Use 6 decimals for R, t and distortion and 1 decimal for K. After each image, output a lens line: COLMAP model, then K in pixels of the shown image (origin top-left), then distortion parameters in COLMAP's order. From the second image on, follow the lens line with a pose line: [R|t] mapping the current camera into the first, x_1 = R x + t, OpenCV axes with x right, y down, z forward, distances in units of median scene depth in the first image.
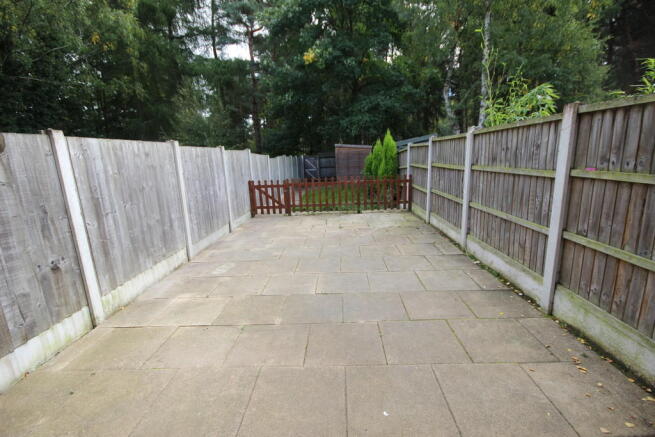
lens RADIAL K [[311.7, 0, 332.5], [0, 311.7, 222.9], [0, 0, 1]] dist [0.000105, 0.000039]
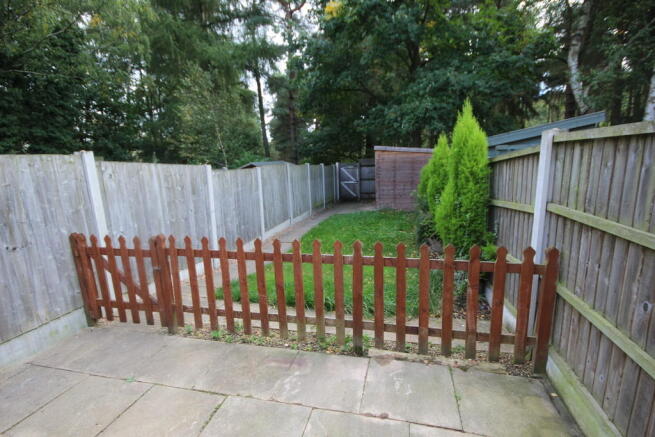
lens RADIAL K [[311.7, 0, 332.5], [0, 311.7, 222.9], [0, 0, 1]] dist [0.000105, 0.000039]
pose [[0.977796, 0.048445, -0.203882, 0.115994], [-0.051975, 0.998576, -0.011991, -0.156828], [0.203010, 0.022322, 0.978922, 0.674405]]
